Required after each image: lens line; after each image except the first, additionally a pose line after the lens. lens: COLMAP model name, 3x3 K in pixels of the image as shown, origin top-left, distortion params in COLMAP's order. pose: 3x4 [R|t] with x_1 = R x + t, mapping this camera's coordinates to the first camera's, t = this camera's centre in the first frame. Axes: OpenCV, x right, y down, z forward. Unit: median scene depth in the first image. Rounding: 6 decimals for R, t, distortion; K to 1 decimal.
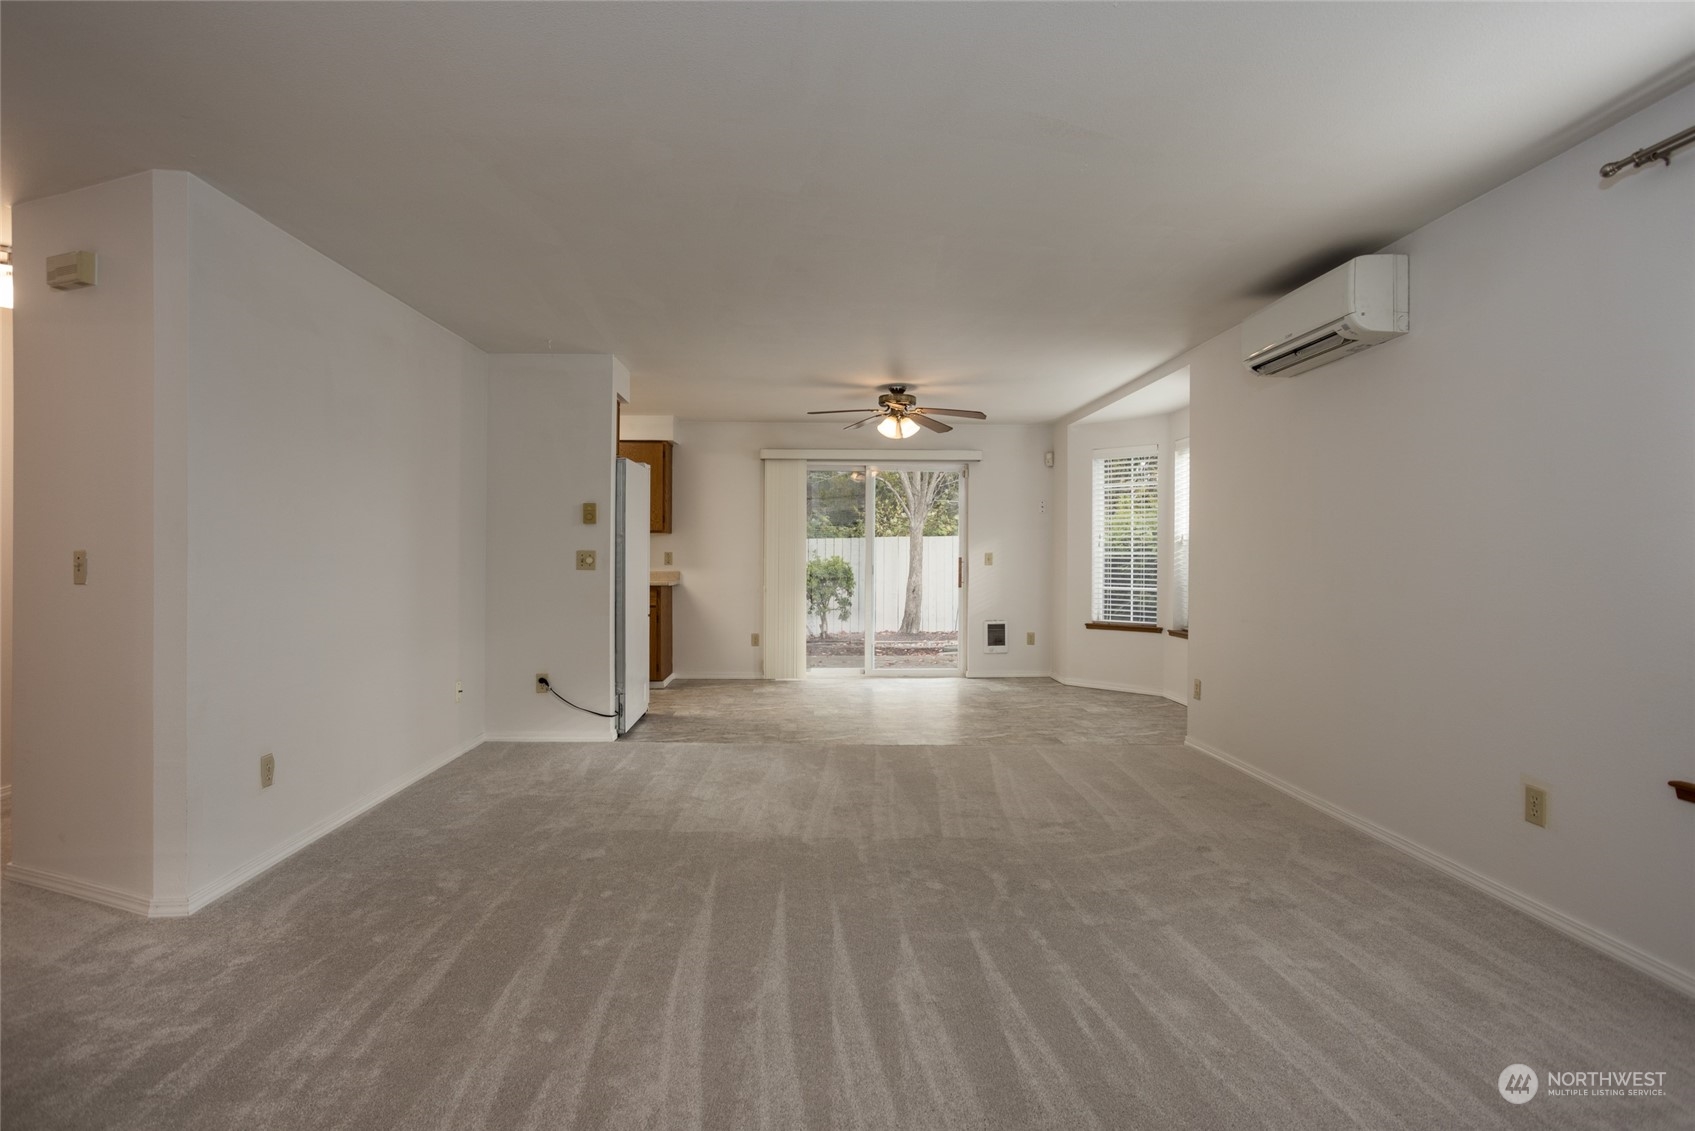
lens RADIAL K [[1330.3, 0, 850.3], [0, 1330.3, 565.0], [0, 0, 1]] dist [-0.001513, 0.000179]
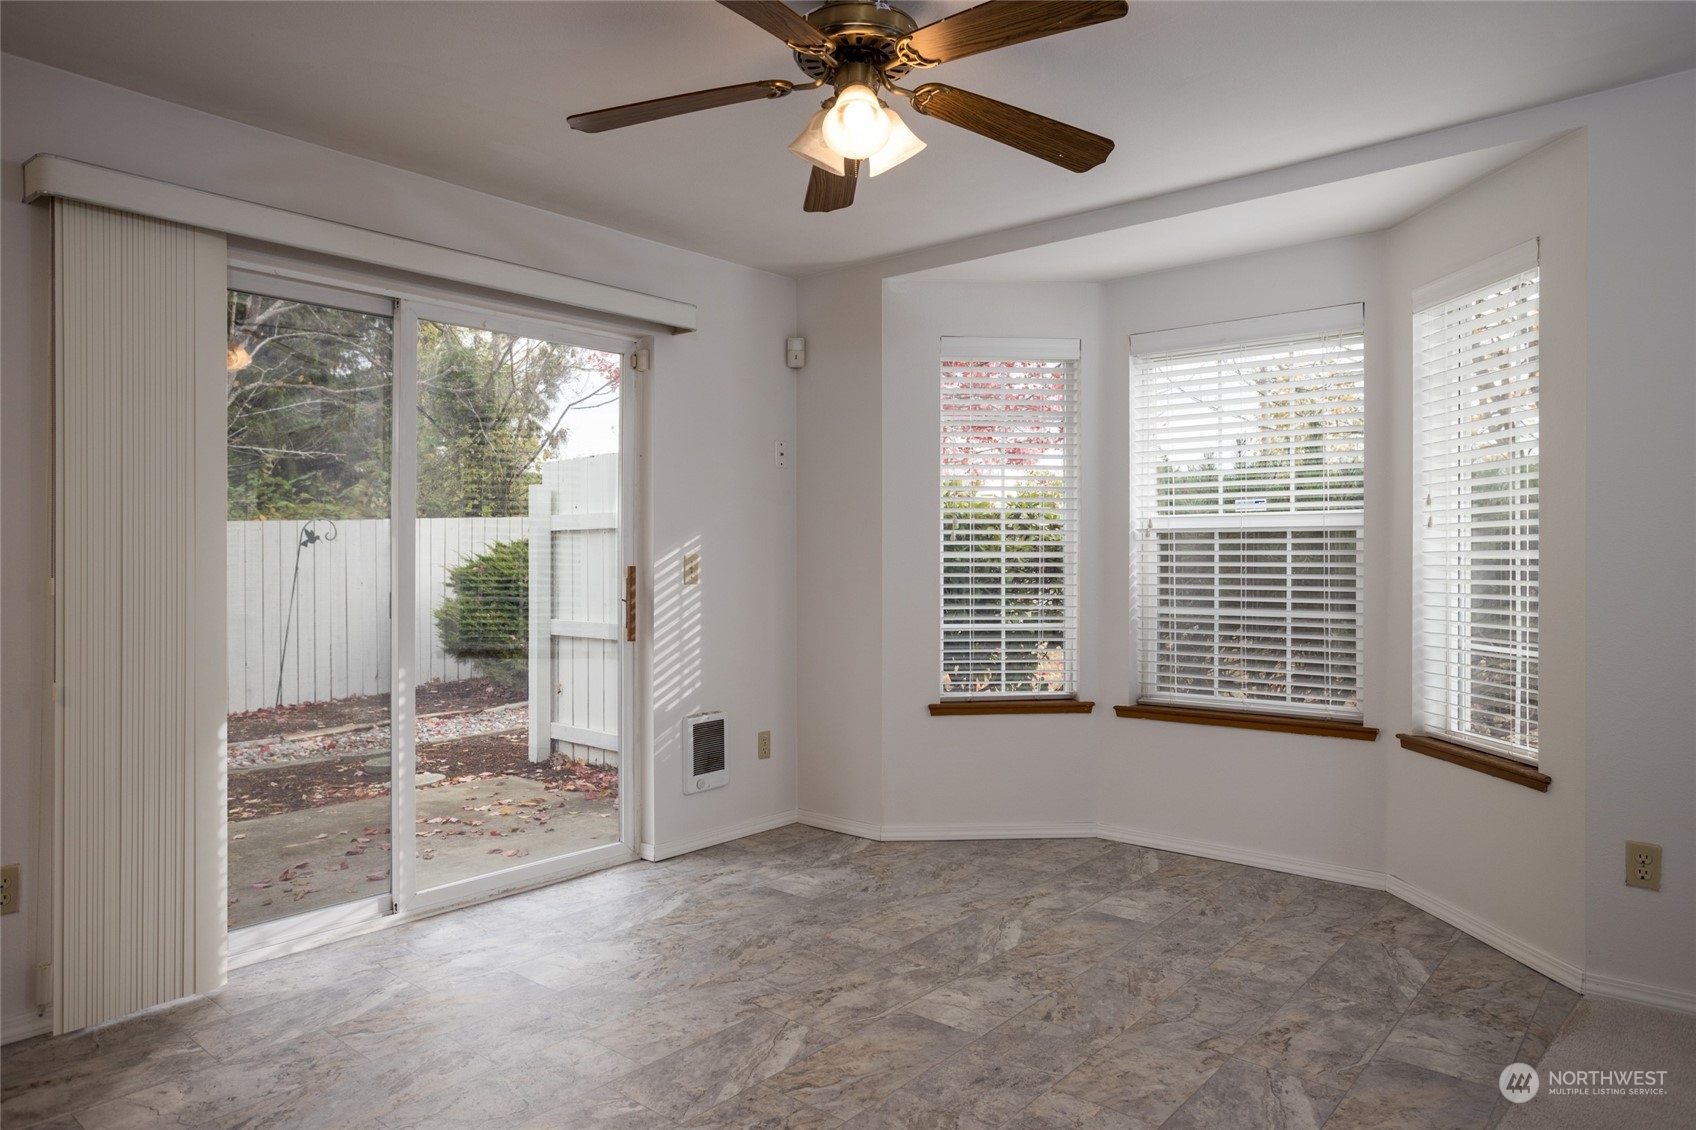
lens RADIAL K [[1044.9, 0, 837.5], [0, 1044.9, 559.1], [0, 0, 1]] dist [-0.024529, 0.000728]
pose [[0.679712, -0.007231, 0.733443, -0.106981], [0.008446, 0.999962, 0.002030, -0.008208], [-0.733430, 0.004815, 0.679748, 0.742613]]
